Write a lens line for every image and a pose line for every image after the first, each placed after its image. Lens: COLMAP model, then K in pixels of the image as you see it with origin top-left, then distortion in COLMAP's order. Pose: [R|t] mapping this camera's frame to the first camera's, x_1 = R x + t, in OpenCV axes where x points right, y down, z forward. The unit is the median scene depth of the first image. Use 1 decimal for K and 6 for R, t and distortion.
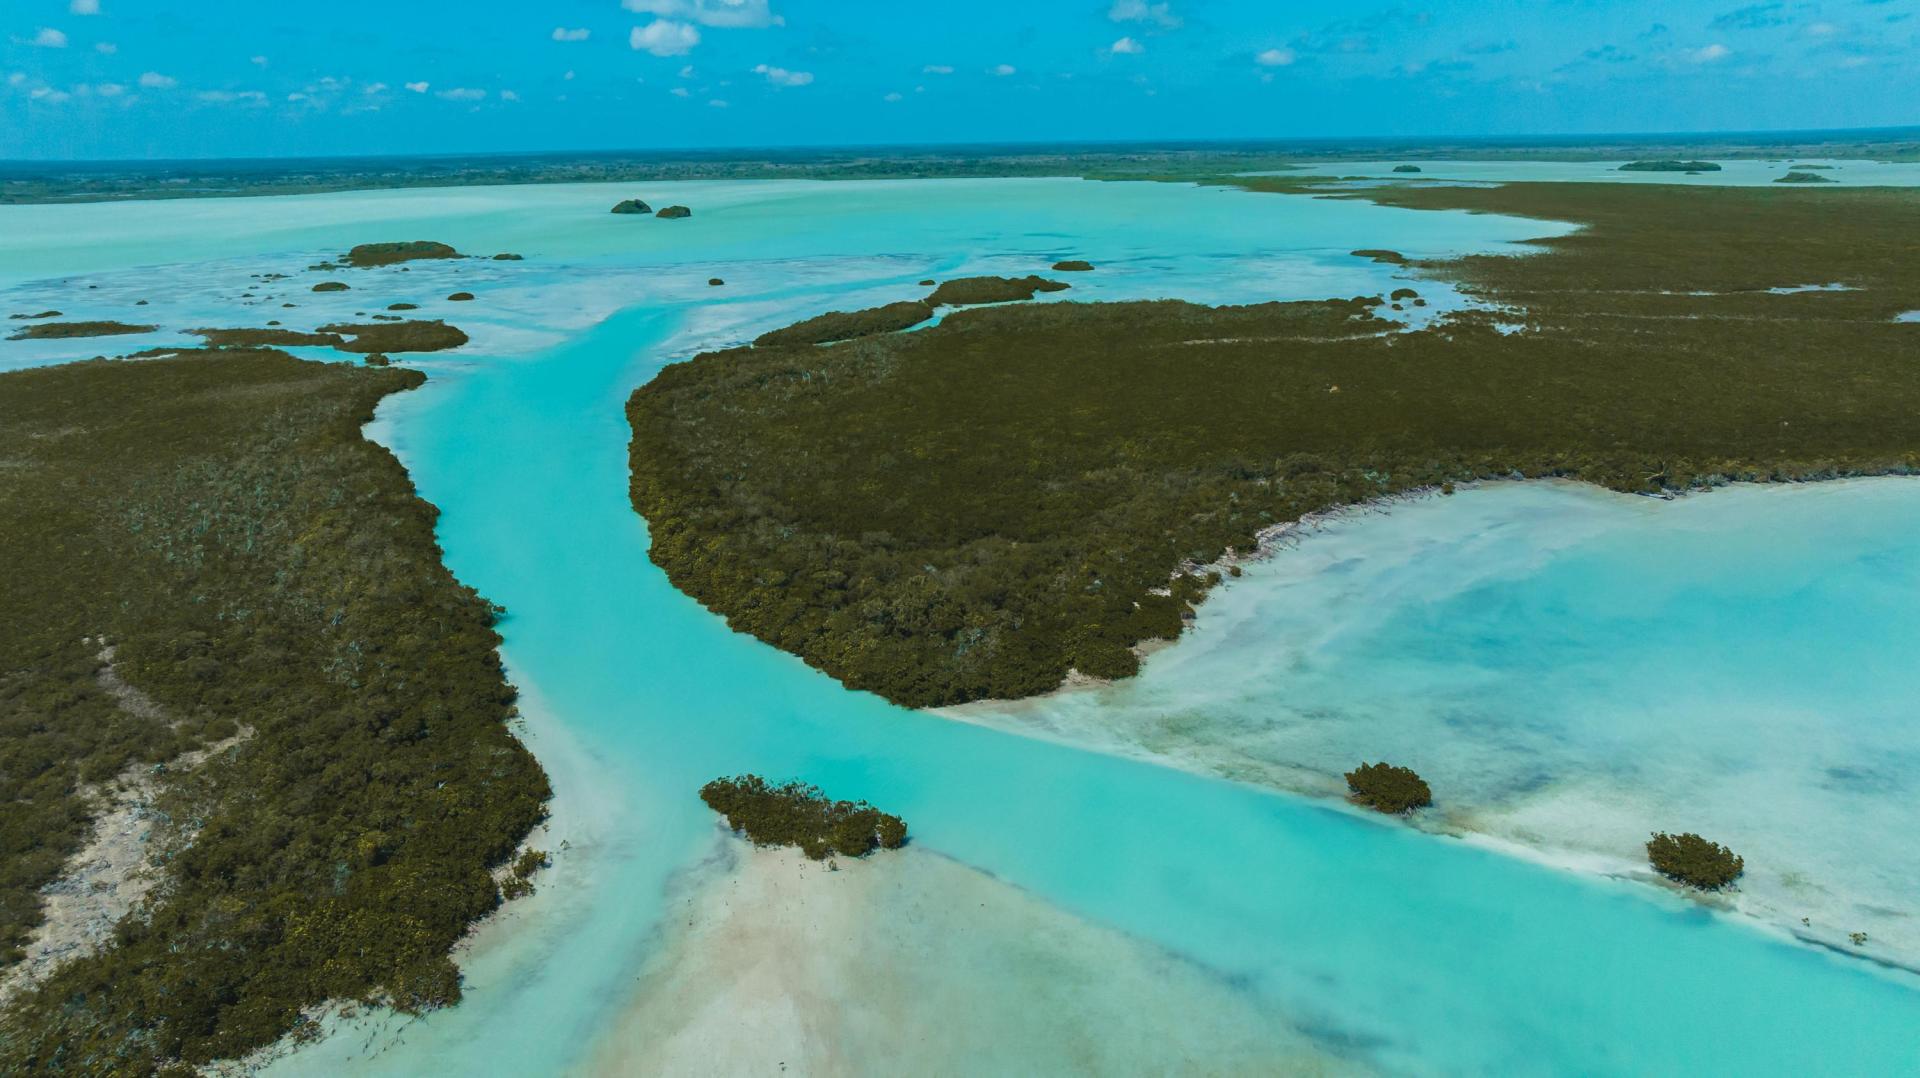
lens RADIAL K [[1353.6, 0, 956.8], [0, 1353.6, 532.7], [0, 0, 1]] dist [-0.037557, 0.041110]
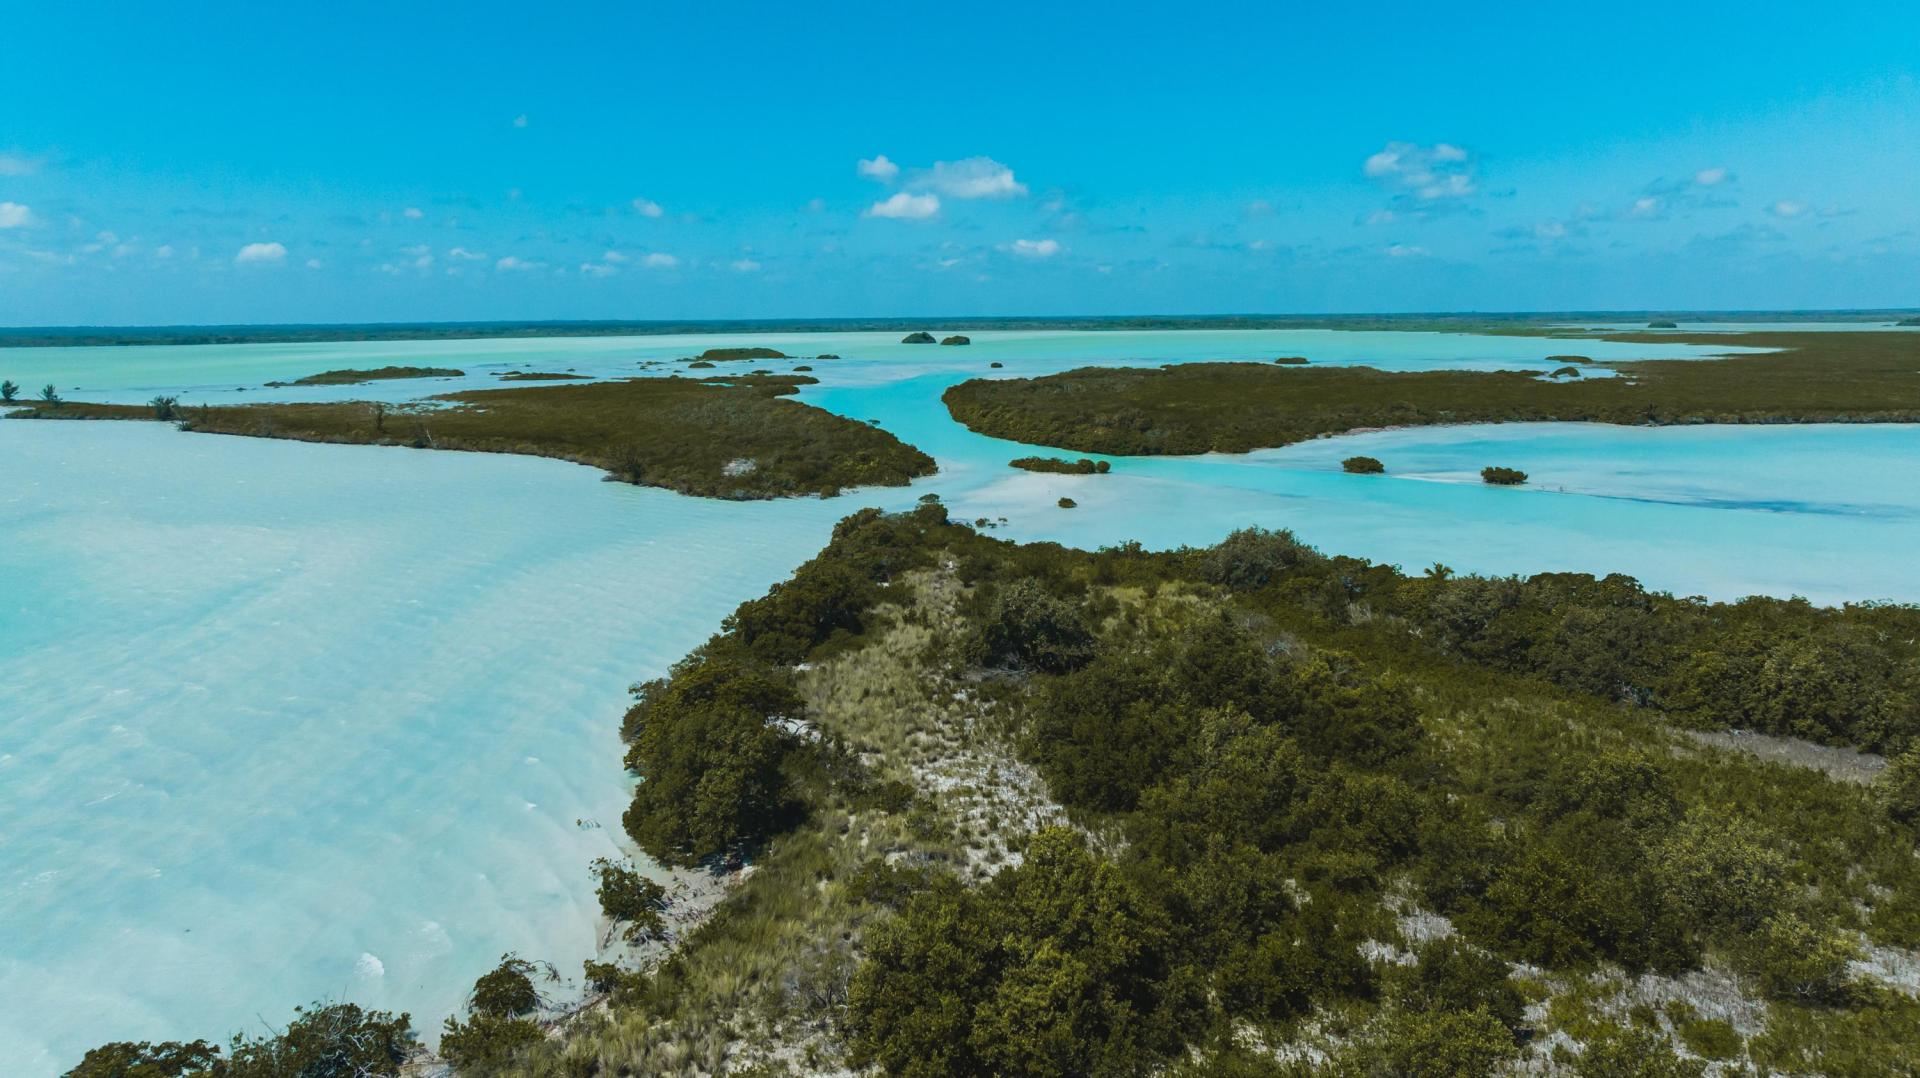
lens RADIAL K [[1353.6, 0, 962.4], [0, 1353.6, 533.3], [0, 0, 1]] dist [-0.037557, 0.041110]
pose [[0.982609, 0.034949, -0.182366, 0.061891], [-0.056770, 0.991644, -0.115841, 0.295883], [0.176793, 0.124179, 0.976383, -0.535877]]
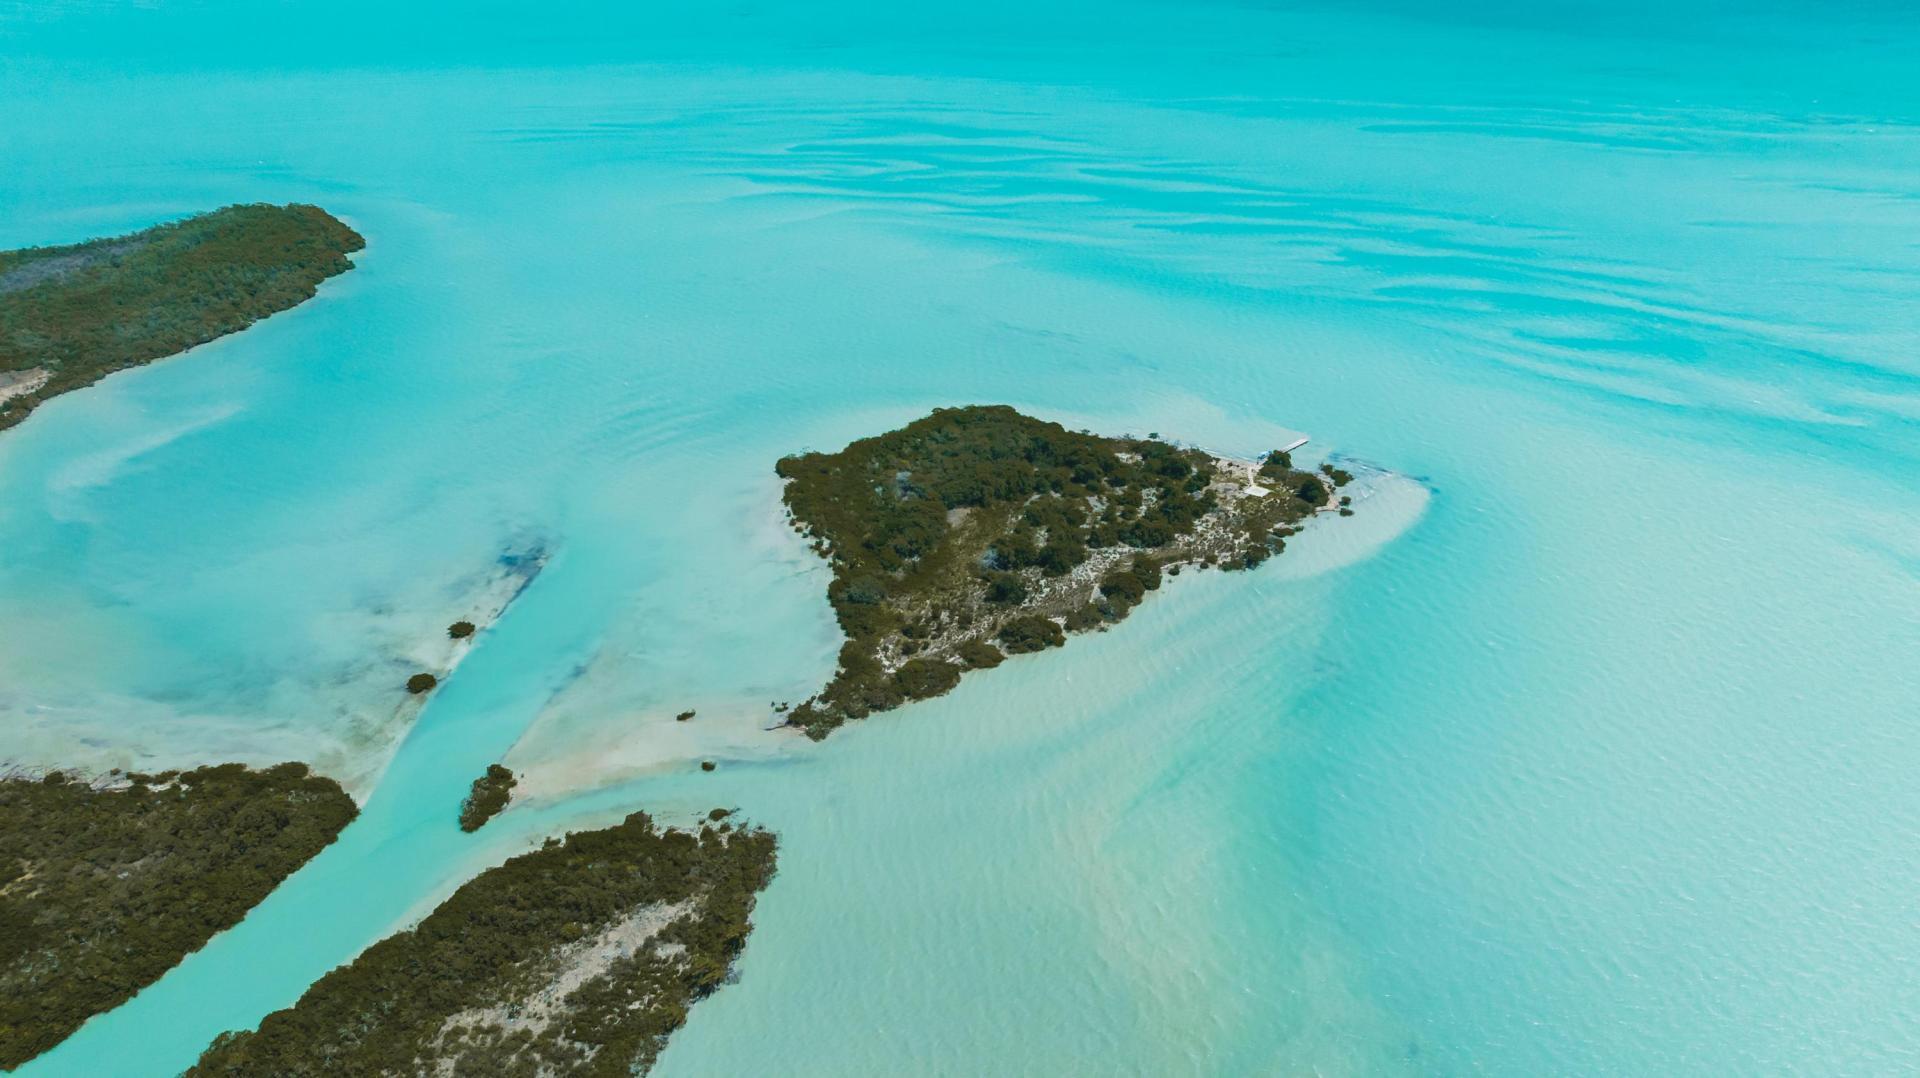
lens RADIAL K [[1353.6, 0, 959.1], [0, 1353.6, 530.6], [0, 0, 1]] dist [-0.037557, 0.041110]
pose [[-0.507009, -0.357453, 0.784328, -1.177937], [0.268854, 0.798973, 0.537921, -0.641253], [-0.818938, 0.483600, -0.308984, 0.440705]]
